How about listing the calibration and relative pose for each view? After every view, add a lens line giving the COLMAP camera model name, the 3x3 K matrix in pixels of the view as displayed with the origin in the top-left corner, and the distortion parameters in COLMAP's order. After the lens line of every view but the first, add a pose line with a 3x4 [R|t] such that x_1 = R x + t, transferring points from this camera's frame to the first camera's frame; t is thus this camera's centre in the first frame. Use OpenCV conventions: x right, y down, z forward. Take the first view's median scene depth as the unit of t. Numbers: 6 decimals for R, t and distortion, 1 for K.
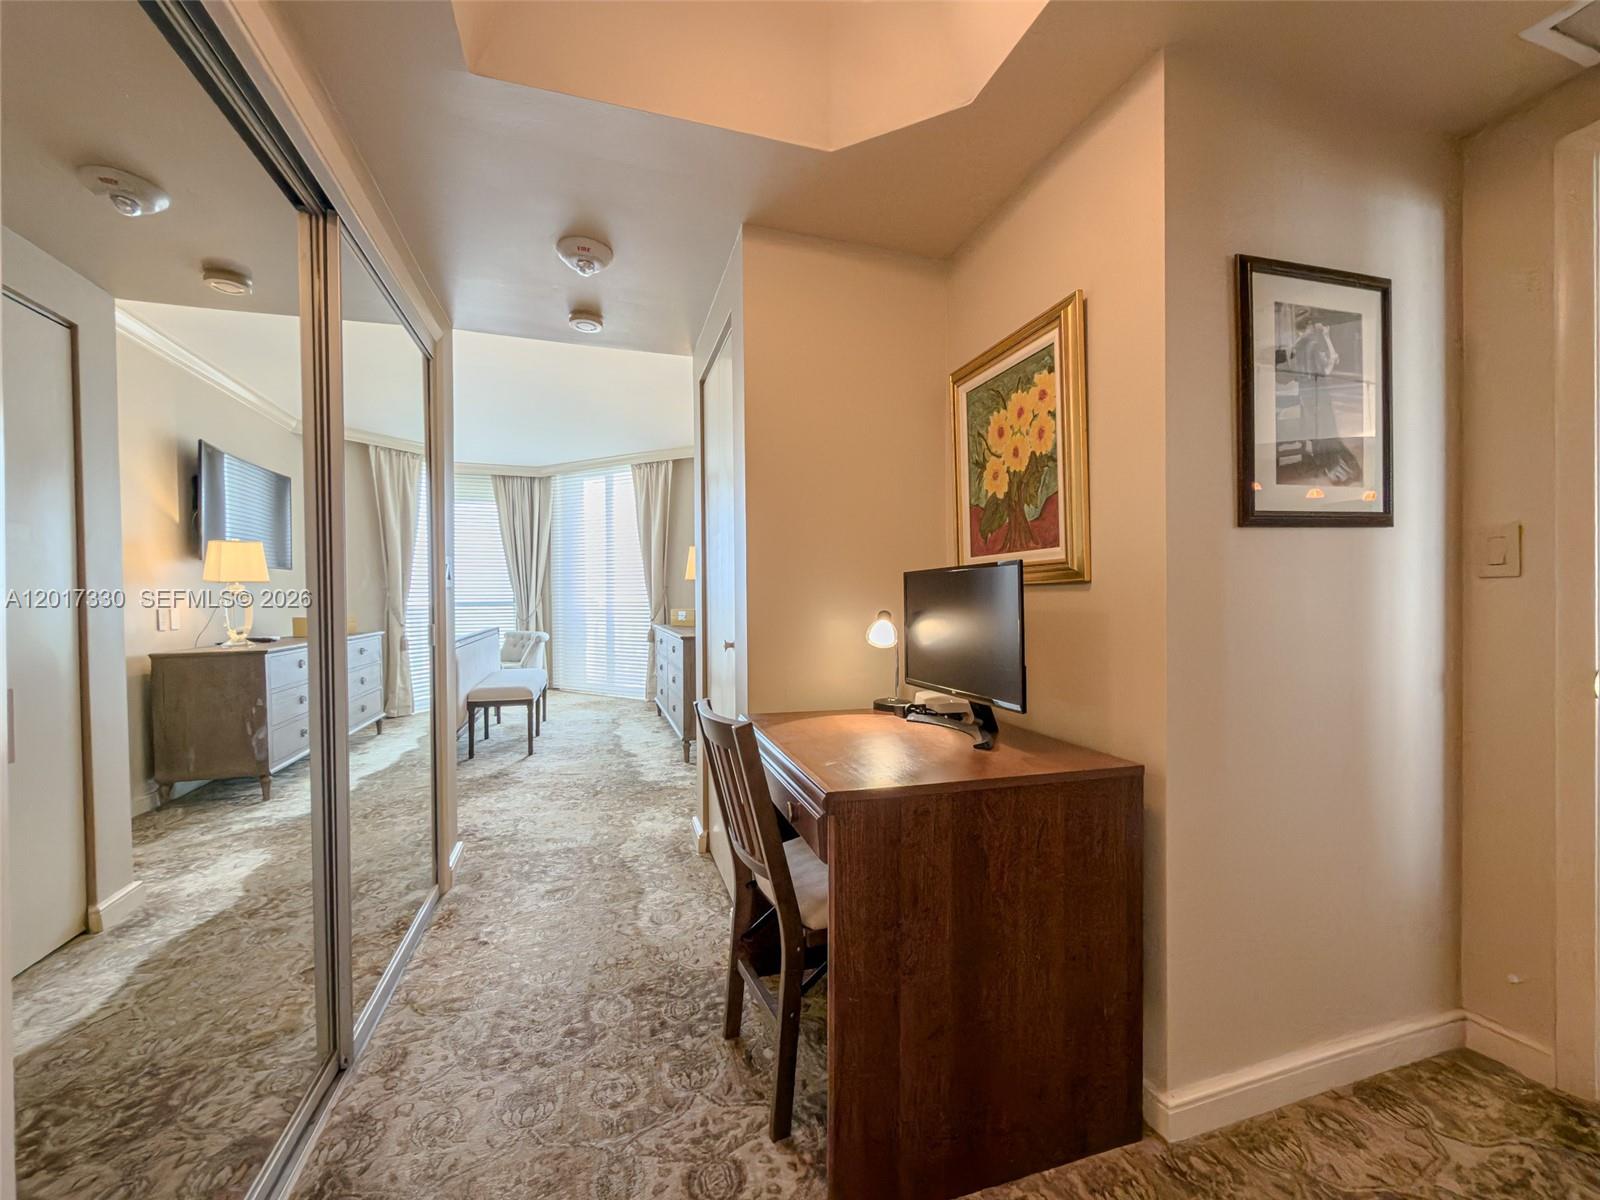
lens RADIAL K [[642.1, 0, 803.0], [0, 642.1, 603.9], [0, 0, 1]] dist [-0.002966, 0.000549]
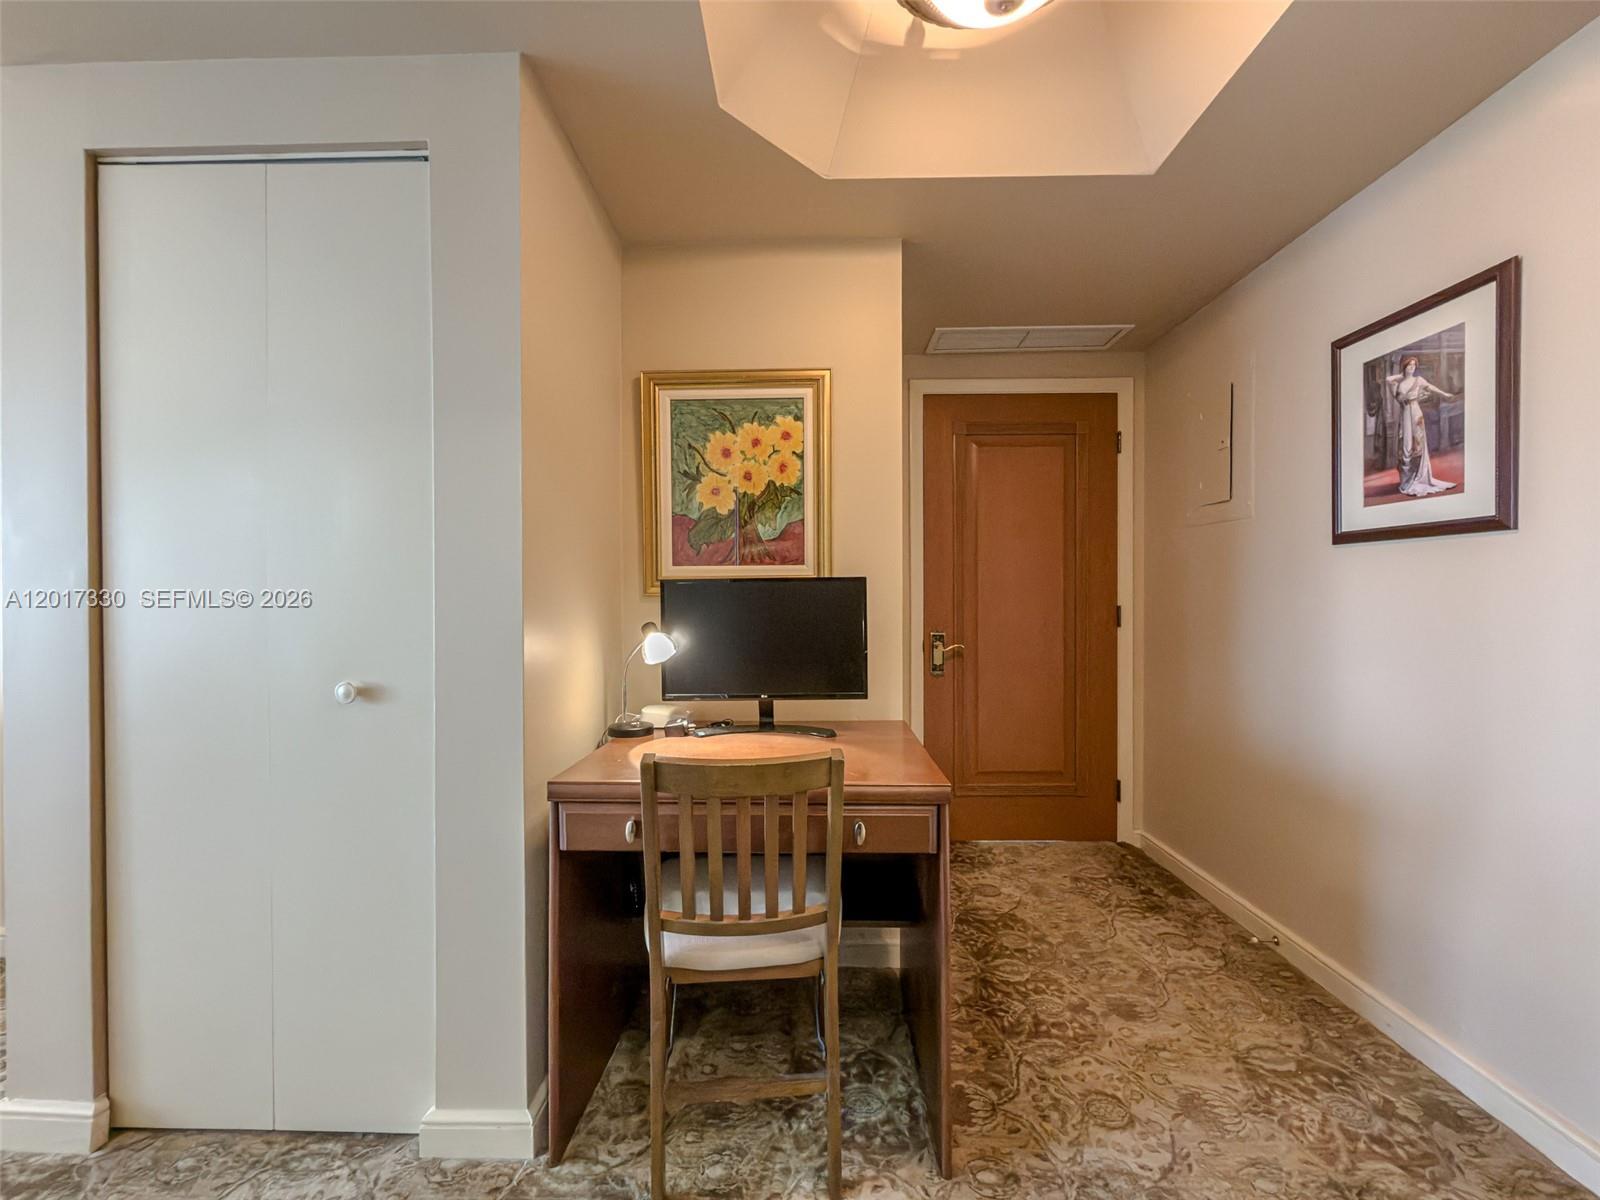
lens RADIAL K [[642.1, 0, 797.8], [0, 642.1, 602.6], [0, 0, 1]] dist [-0.002966, 0.000549]
pose [[0.319025, -0.003816, 0.947738, -0.690725], [0.009162, 0.999958, 0.000942, -0.016662], [-0.947702, 0.008382, 0.319047, 0.557818]]
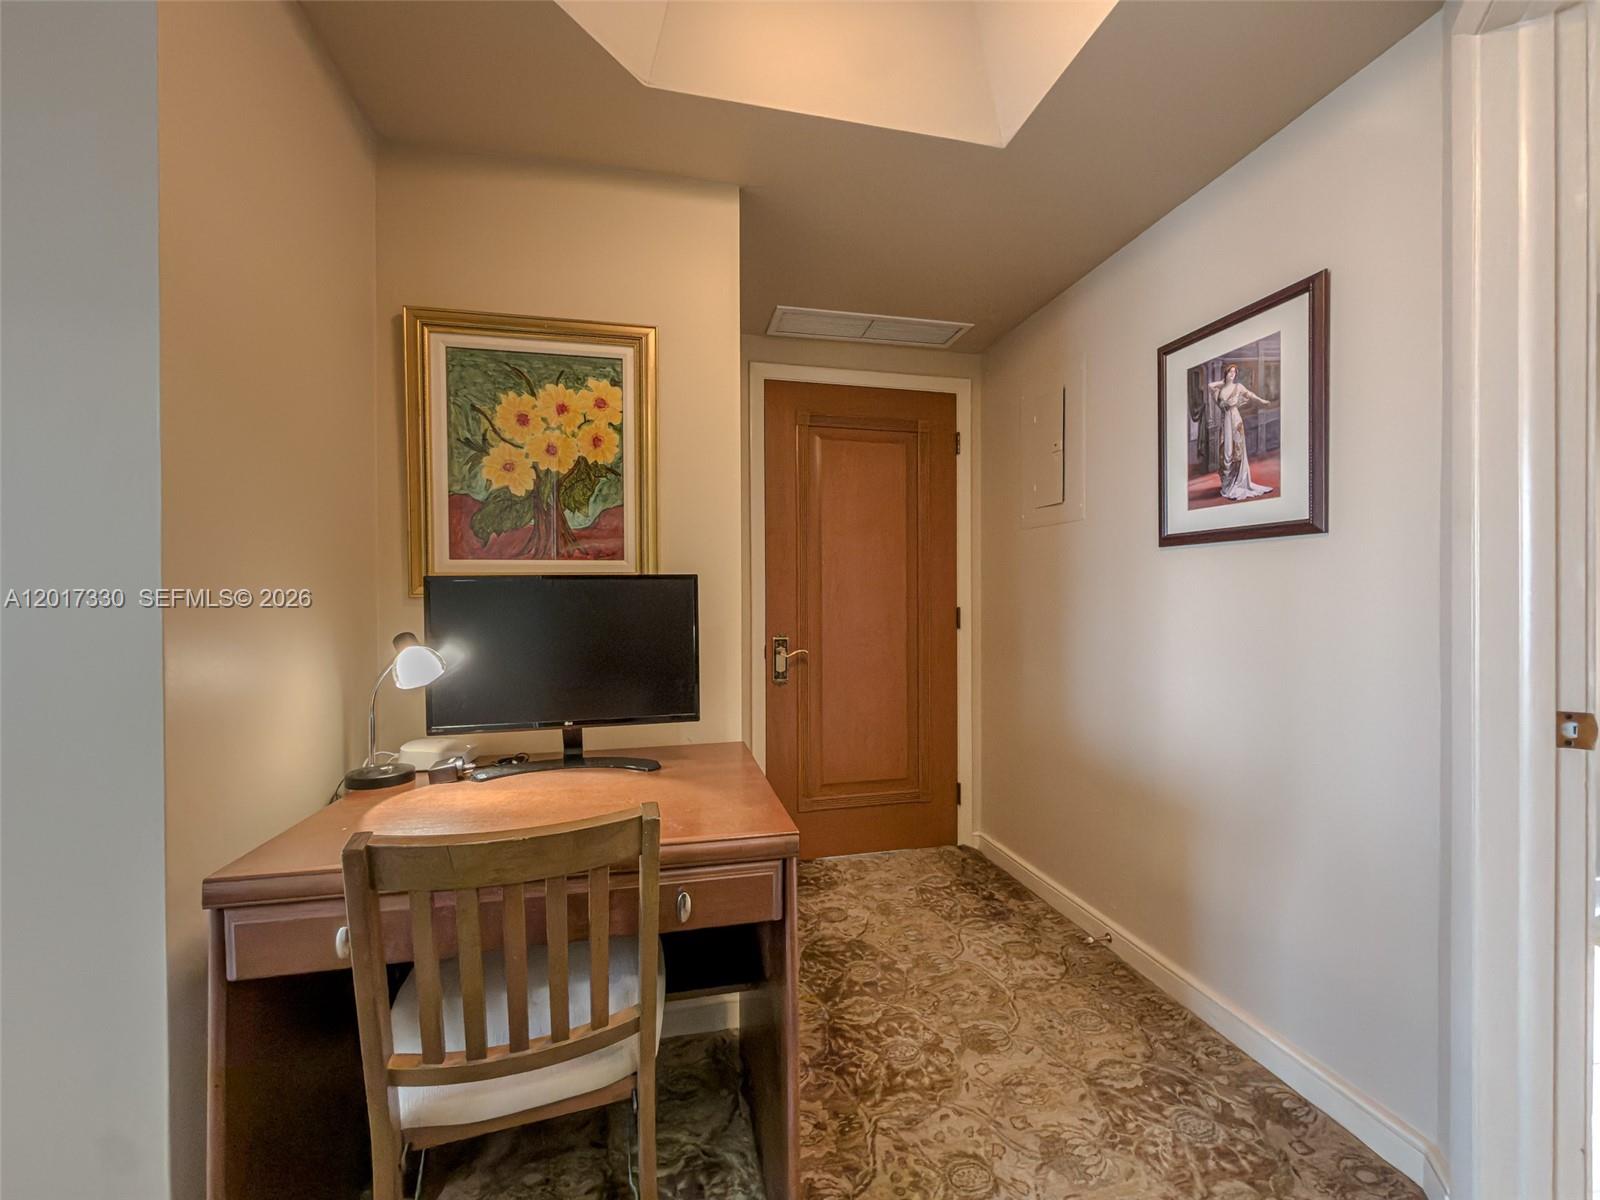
lens RADIAL K [[642.1, 0, 797.8], [0, 642.1, 599.7], [0, 0, 1]] dist [-0.002966, 0.000549]
pose [[0.081037, 0.003979, 0.996703, -0.533556], [0.012127, 0.999914, -0.004978, -0.016429], [-0.996637, 0.012491, 0.080981, 0.577695]]
